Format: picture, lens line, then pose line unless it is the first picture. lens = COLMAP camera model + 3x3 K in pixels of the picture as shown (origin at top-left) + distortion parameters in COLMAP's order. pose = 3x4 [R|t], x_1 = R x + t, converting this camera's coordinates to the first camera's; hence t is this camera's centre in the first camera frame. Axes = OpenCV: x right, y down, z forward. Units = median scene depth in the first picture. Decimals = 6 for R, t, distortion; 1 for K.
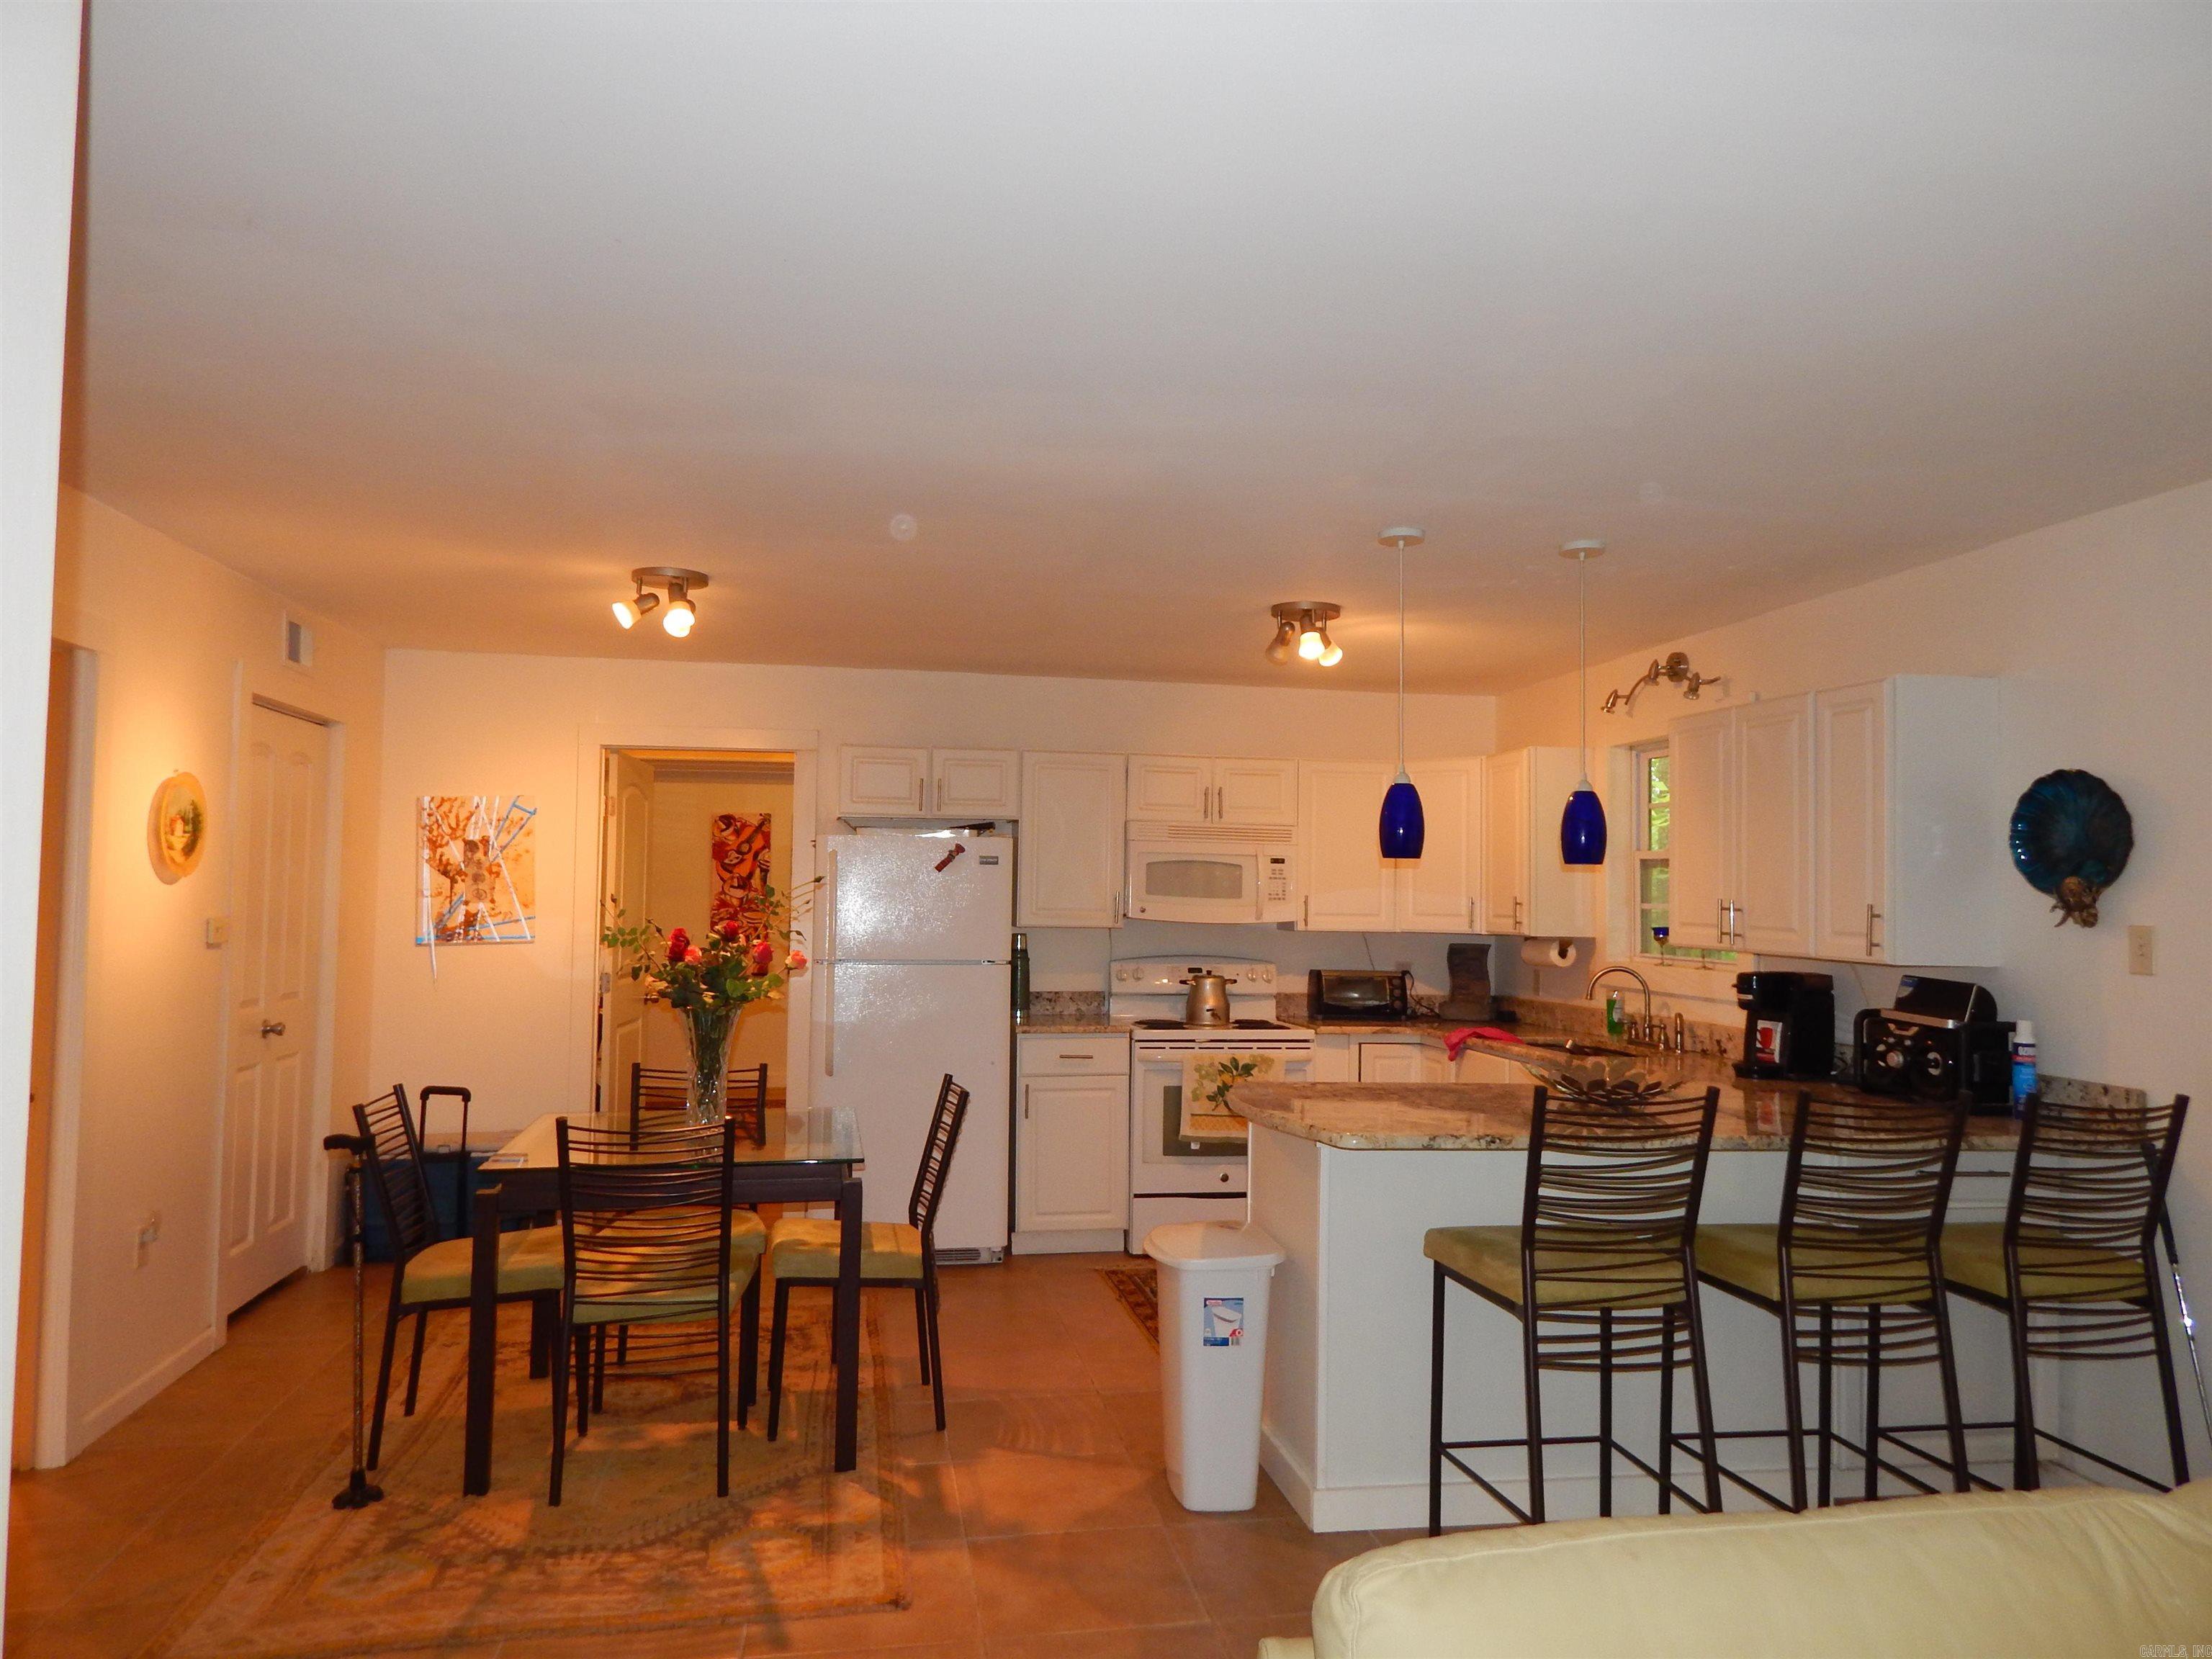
lens RADIAL K [[1494.5, 0, 1101.8], [0, 1494.5, 832.5], [0, 0, 1]] dist [0.023361, -0.022998]
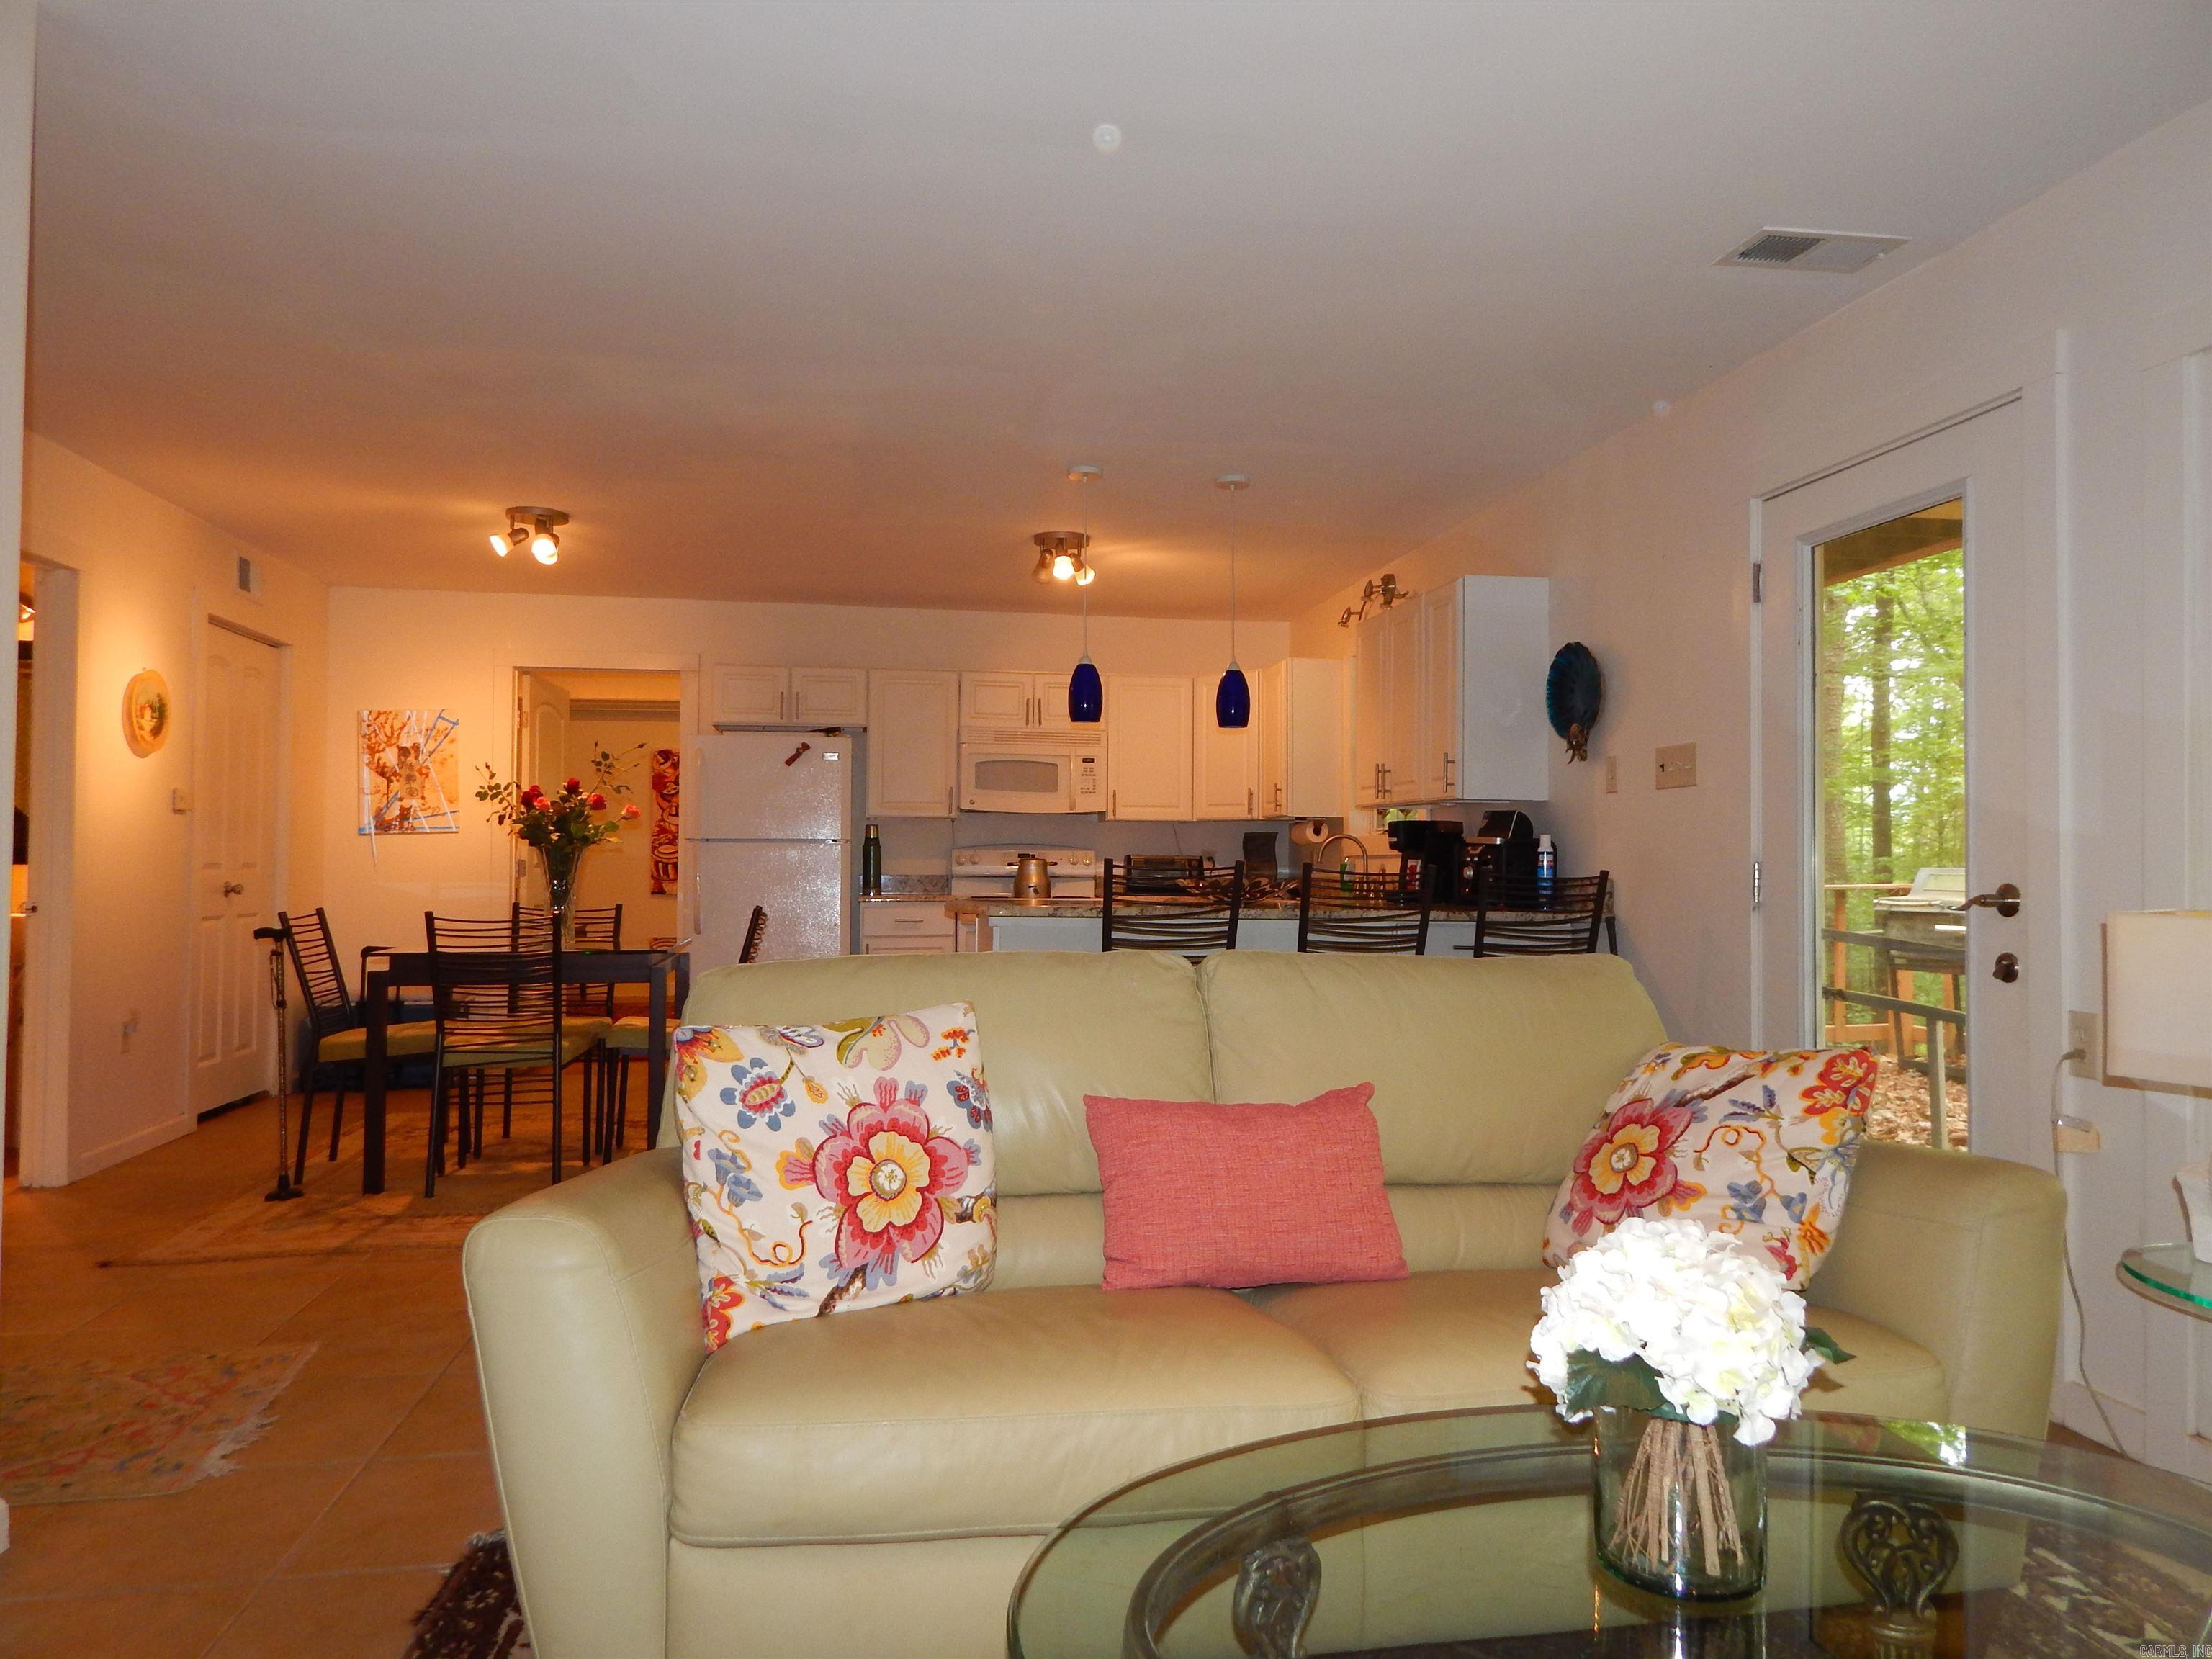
lens RADIAL K [[1494.5, 0, 1104.0], [0, 1494.5, 834.0], [0, 0, 1]] dist [0.023361, -0.022998]
pose [[0.999932, -0.009957, -0.006145, 0.160912], [0.010069, 0.999779, 0.018449, 0.065510], [0.005960, -0.018510, 0.999811, -0.214654]]
